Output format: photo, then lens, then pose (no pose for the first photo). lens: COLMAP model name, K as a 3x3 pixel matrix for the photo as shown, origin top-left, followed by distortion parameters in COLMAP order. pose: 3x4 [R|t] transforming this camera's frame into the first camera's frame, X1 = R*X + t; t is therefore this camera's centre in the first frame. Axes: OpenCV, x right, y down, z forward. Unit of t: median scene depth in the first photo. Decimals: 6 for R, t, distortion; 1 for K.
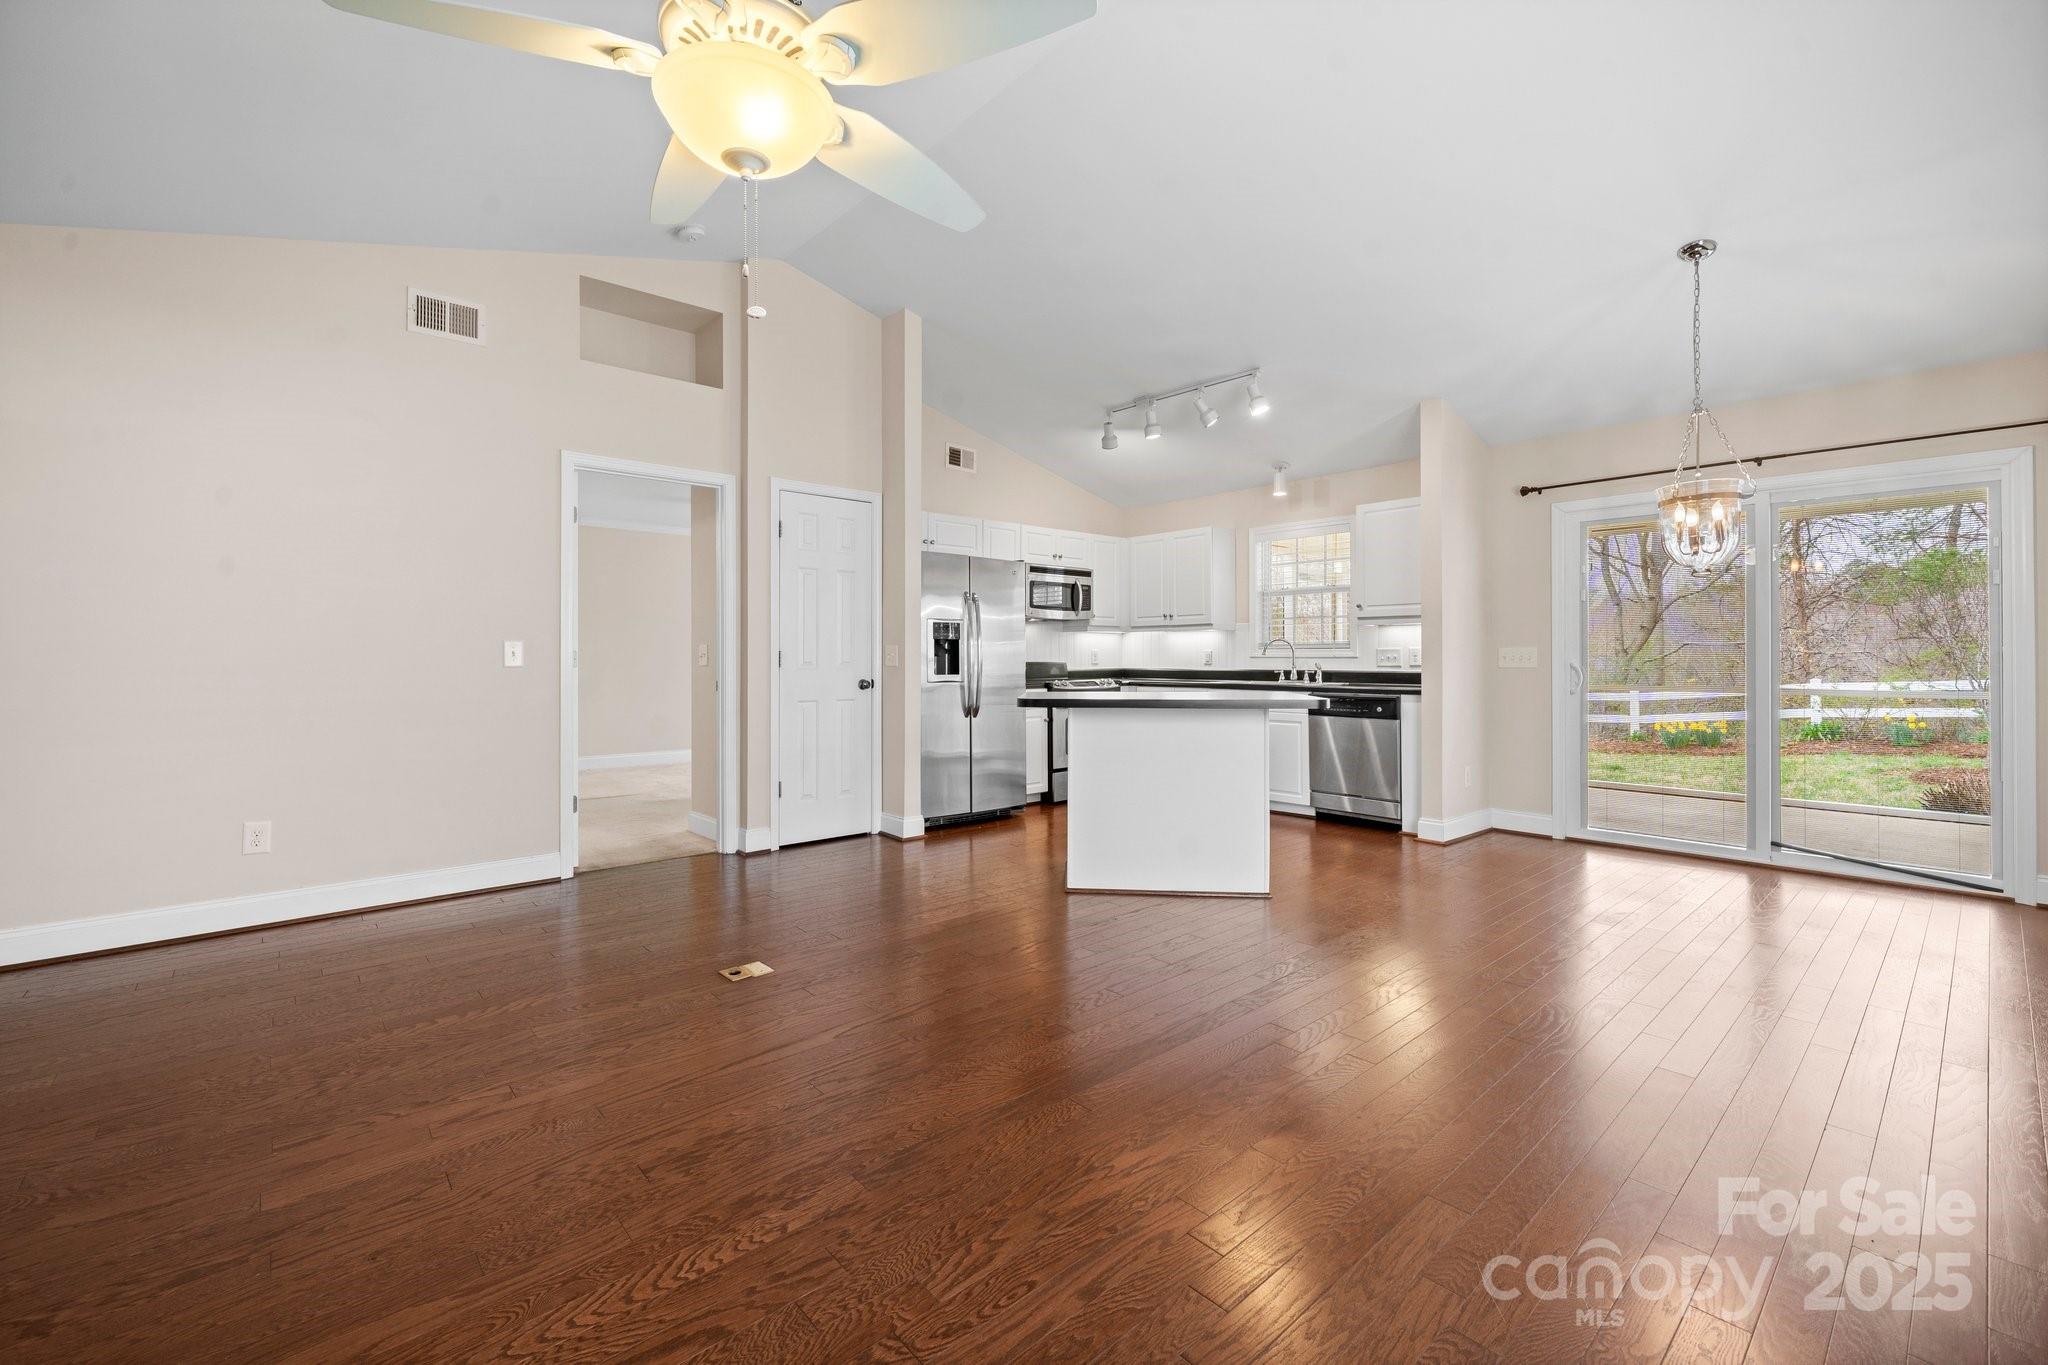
lens RADIAL K [[854.7, 0, 1020.7], [0, 854.7, 657.0], [0, 0, 1]] dist [-0.000062, 0.000066]
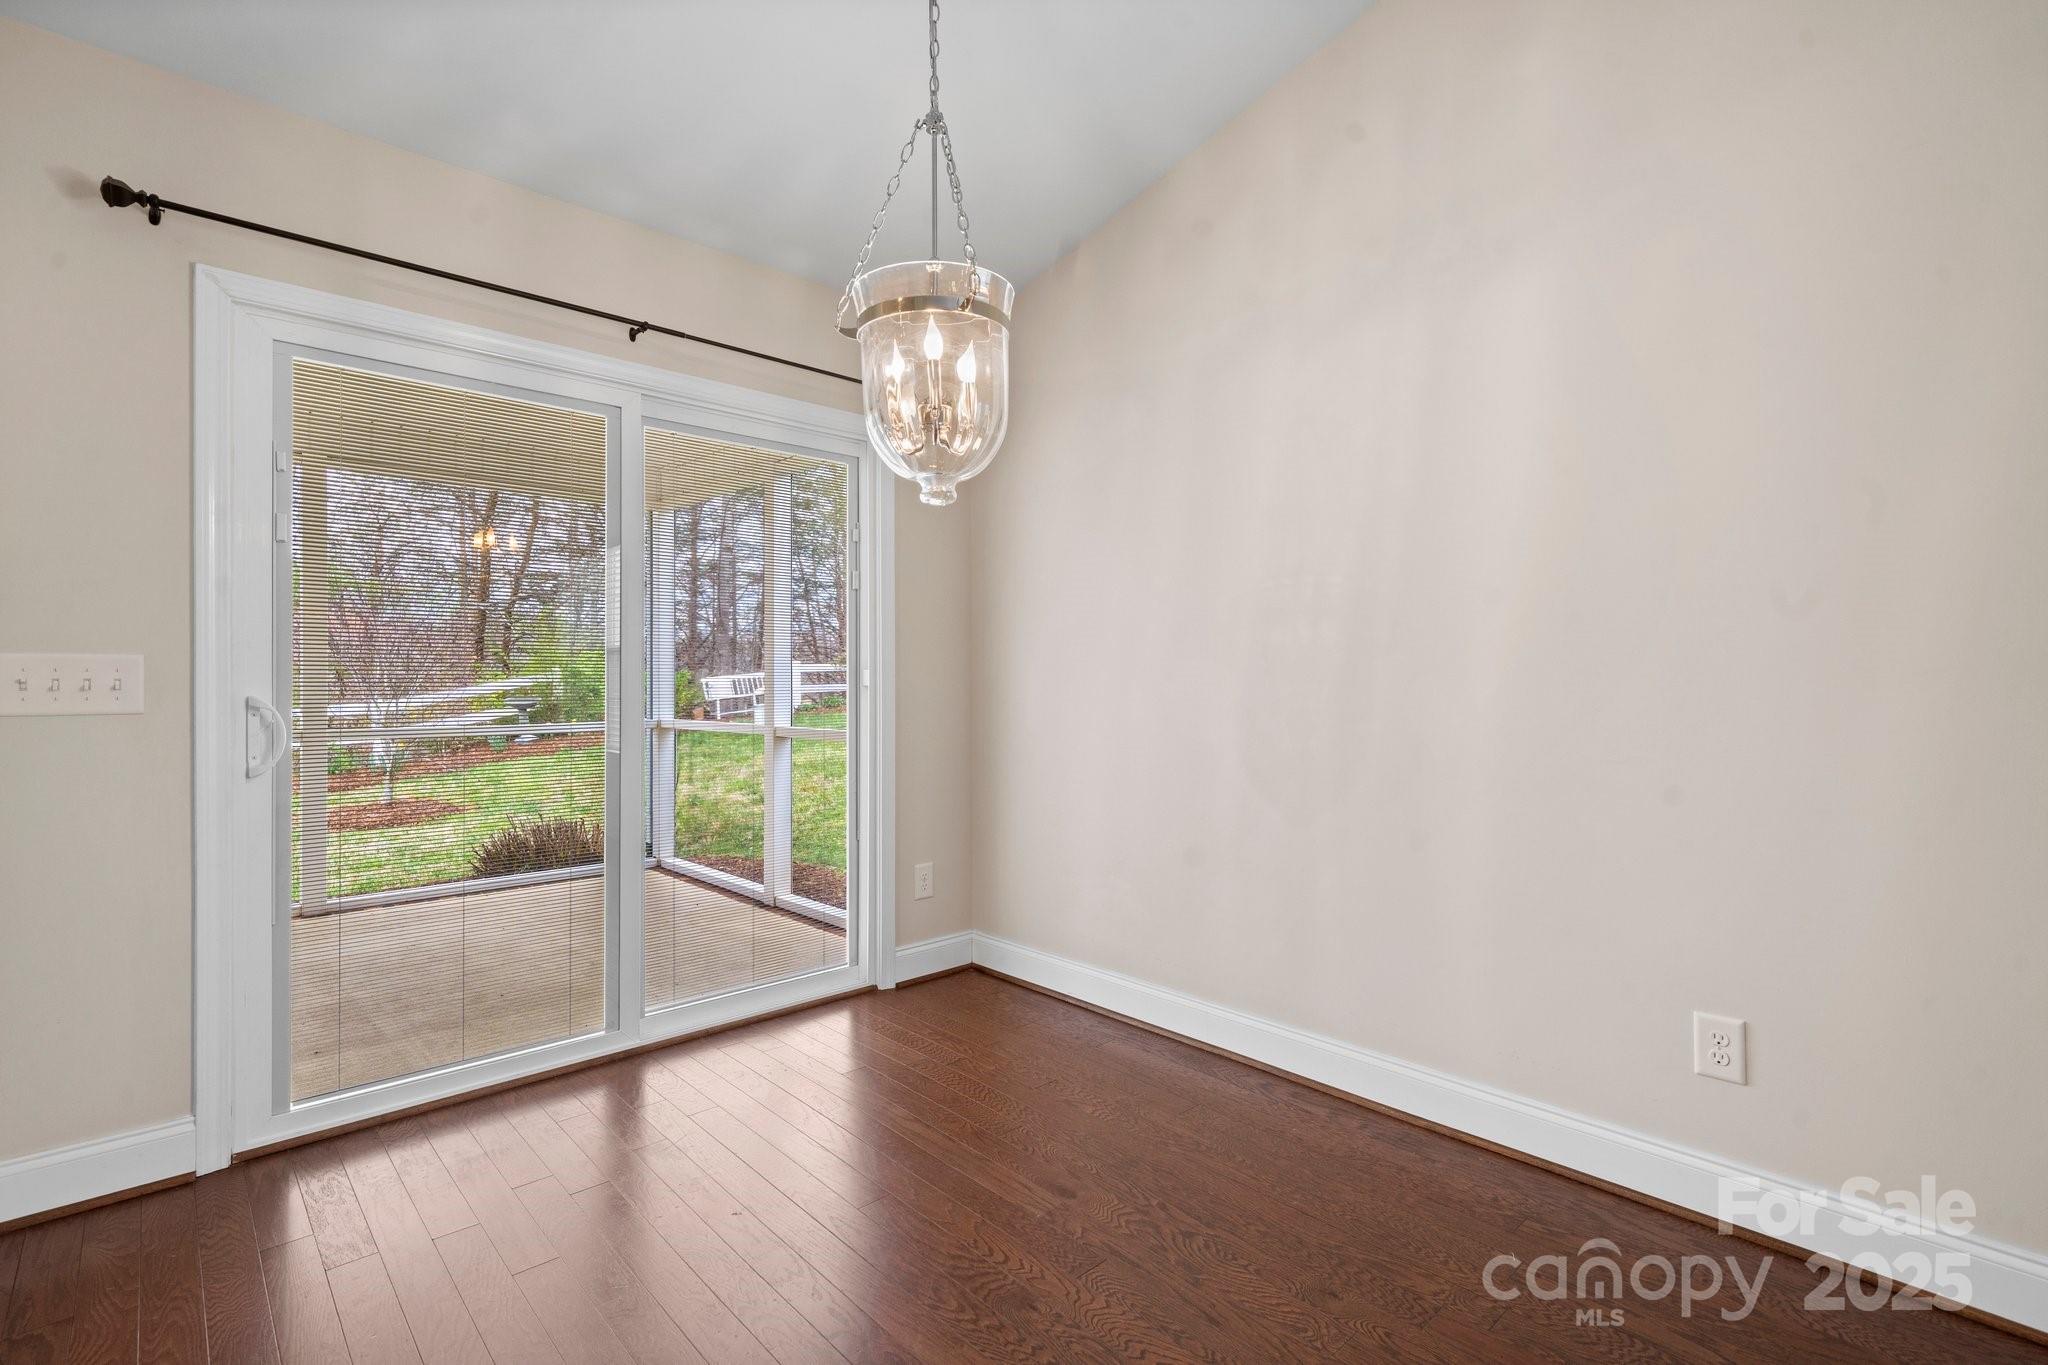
lens RADIAL K [[941.1, 0, 1024.0], [0, 941.1, 682.5], [0, 0, 1]] dist [-0.000562, -0.000244]
pose [[-0.030175, -0.001583, 0.999543, 0.173209], [0.000177, 0.999999, 0.001589, -0.000530], [-0.999545, 0.000224, -0.030175, 0.544383]]
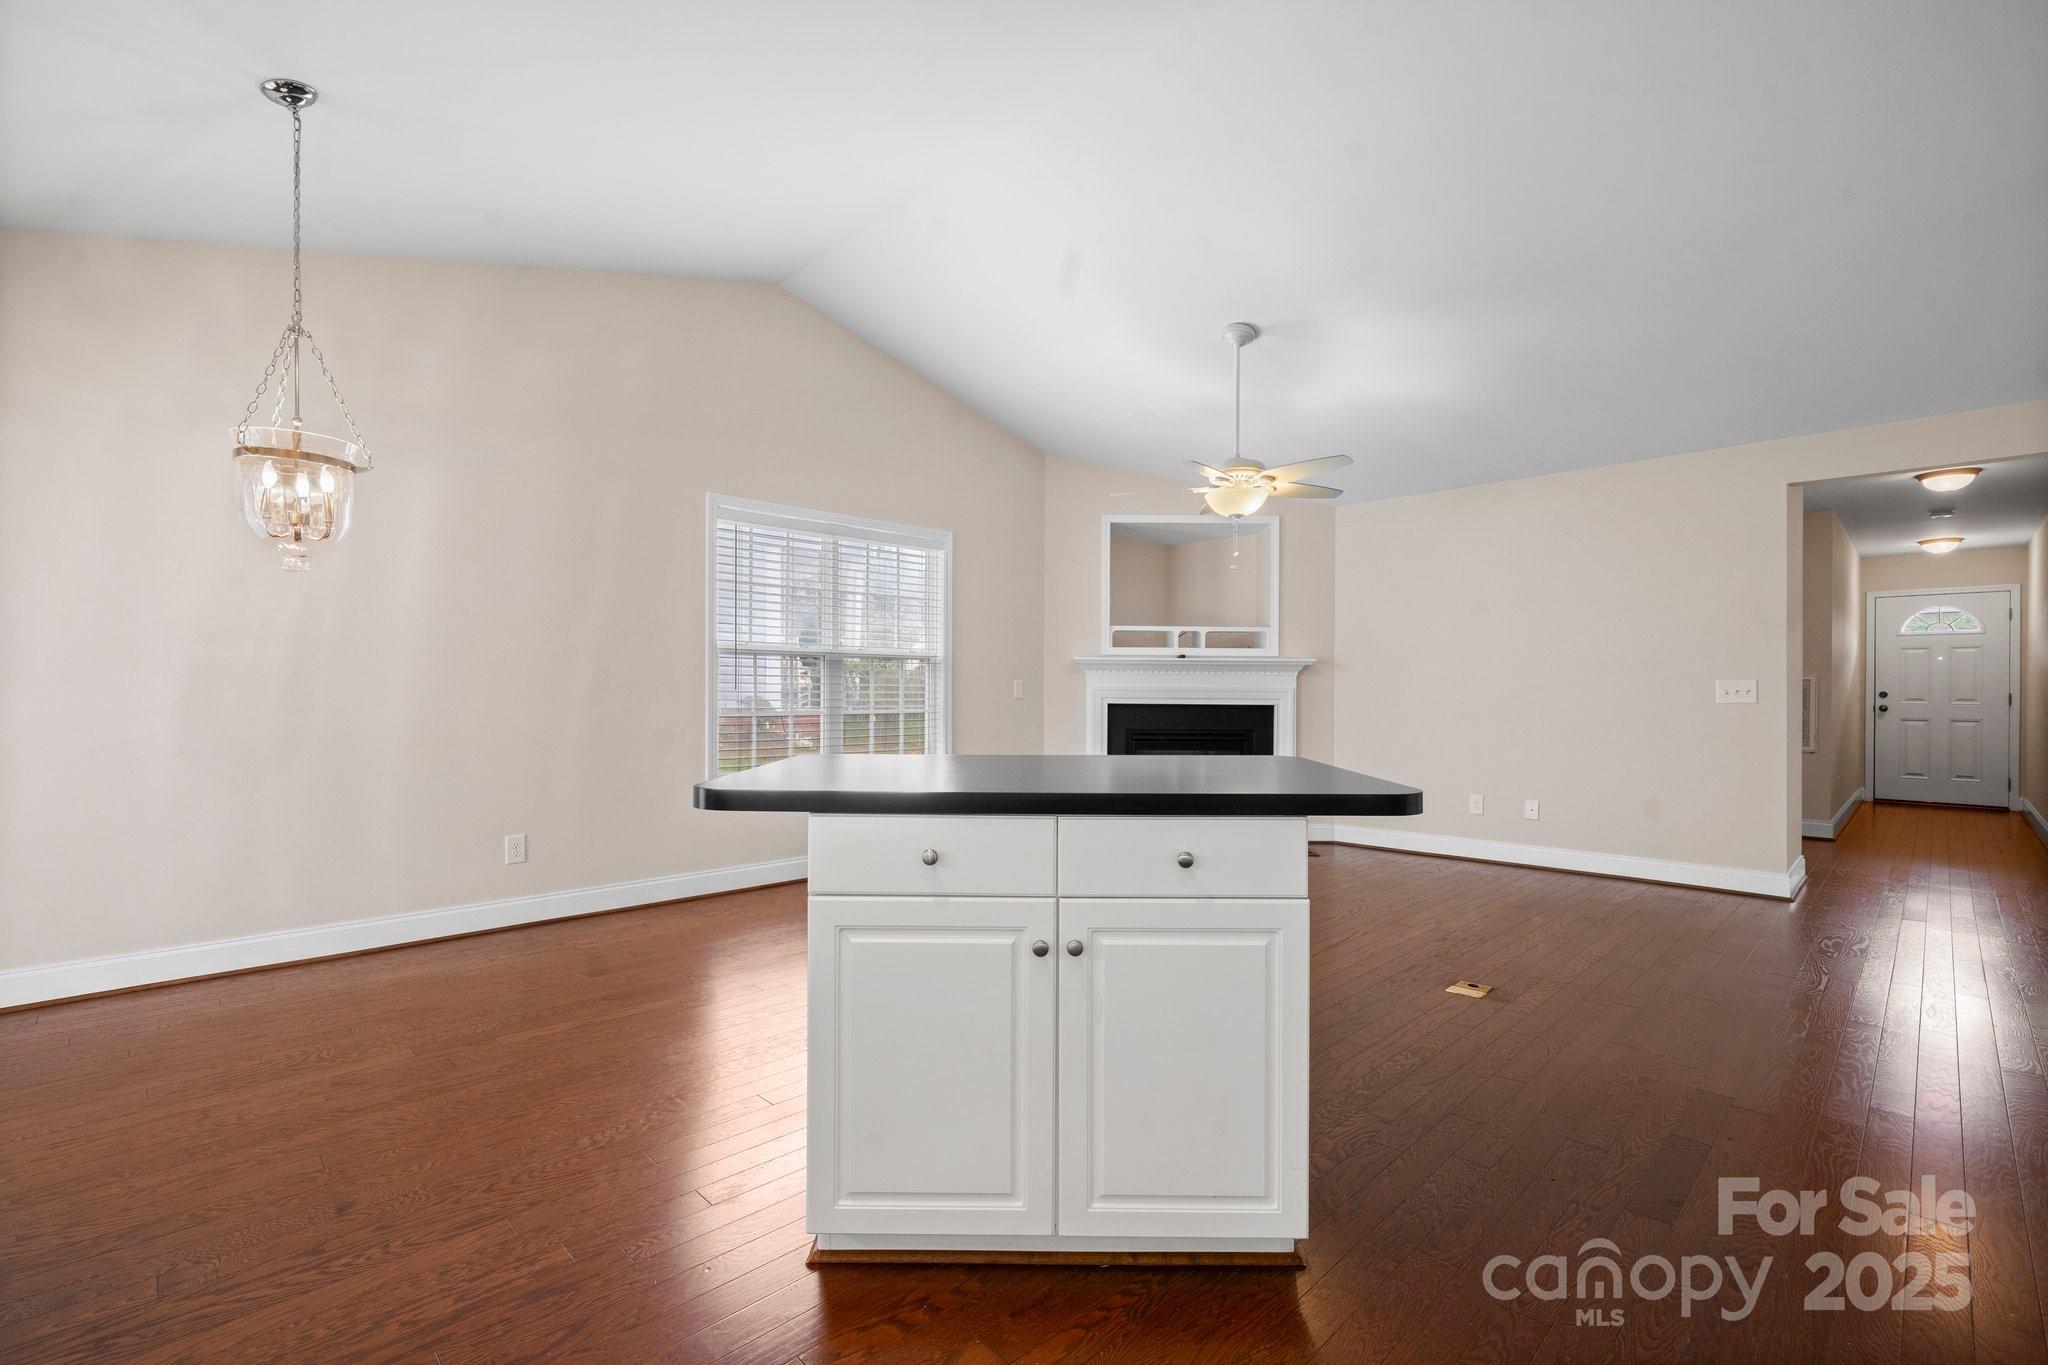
lens RADIAL K [[889.2, 0, 1018.2], [0, 889.2, 702.3], [0, 0, 1]] dist [-0.000890, 0.000157]
pose [[-0.998872, -0.002097, -0.047437, 0.135026], [-0.002611, 0.999939, 0.010779, 0.002838], [0.047412, 0.010890, -0.998816, 0.979238]]
